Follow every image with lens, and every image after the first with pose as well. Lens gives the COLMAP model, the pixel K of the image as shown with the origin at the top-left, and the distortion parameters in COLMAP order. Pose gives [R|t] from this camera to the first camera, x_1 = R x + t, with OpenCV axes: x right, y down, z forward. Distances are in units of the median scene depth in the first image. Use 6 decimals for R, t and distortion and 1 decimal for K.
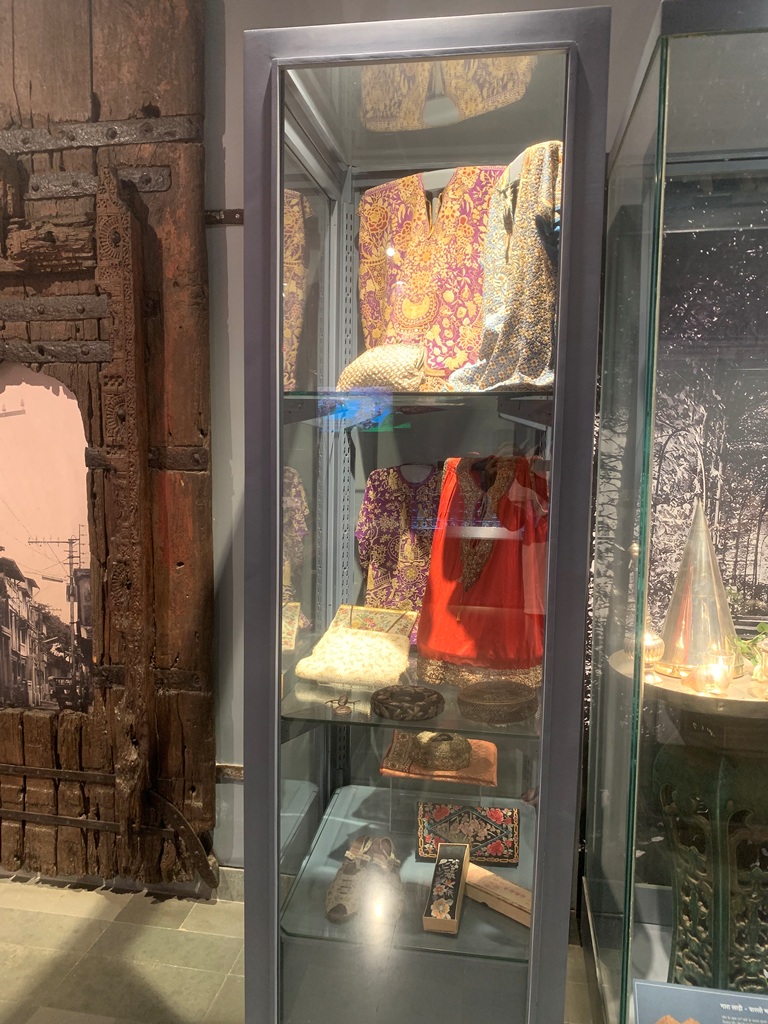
lens RADIAL K [[793.9, 0, 379.5], [0, 793.9, 513.7], [0, 0, 1]] dist [0.042849, -0.058806]
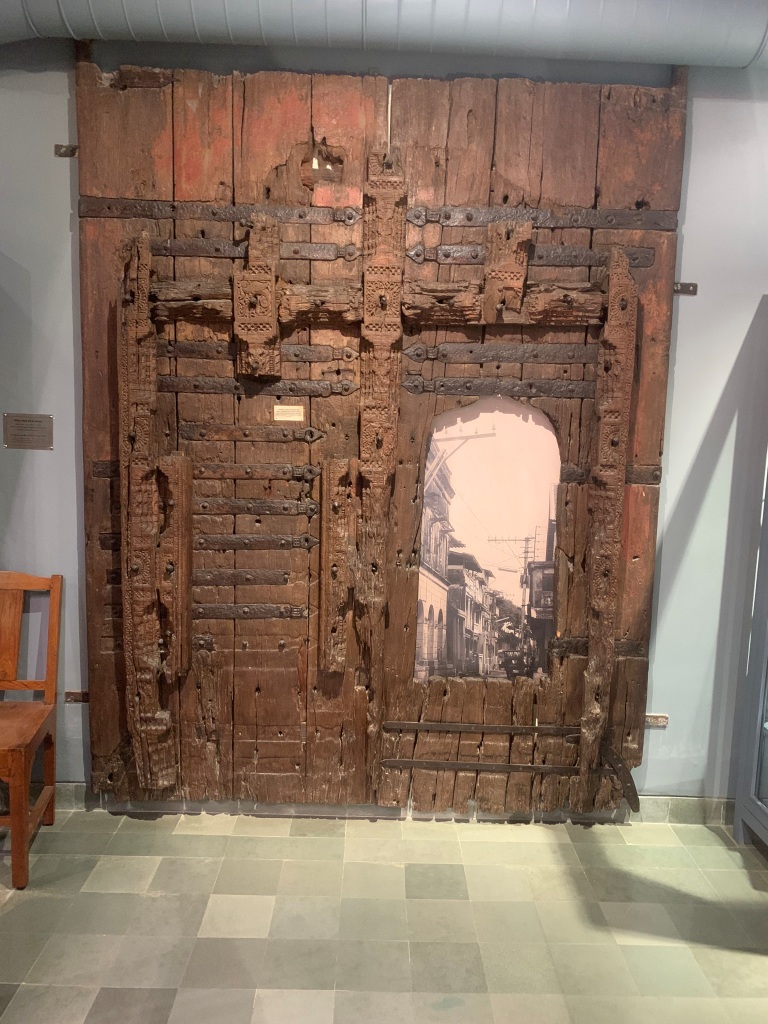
lens RADIAL K [[793.9, 0, 355.0], [0, 793.9, 489.2], [0, 0, 1]] dist [0.042849, -0.058806]
pose [[0.979185, 0.001403, 0.202966, -0.891571], [-0.002058, 0.999993, 0.003015, -0.045415], [-0.202960, -0.003370, 0.979181, -0.145704]]
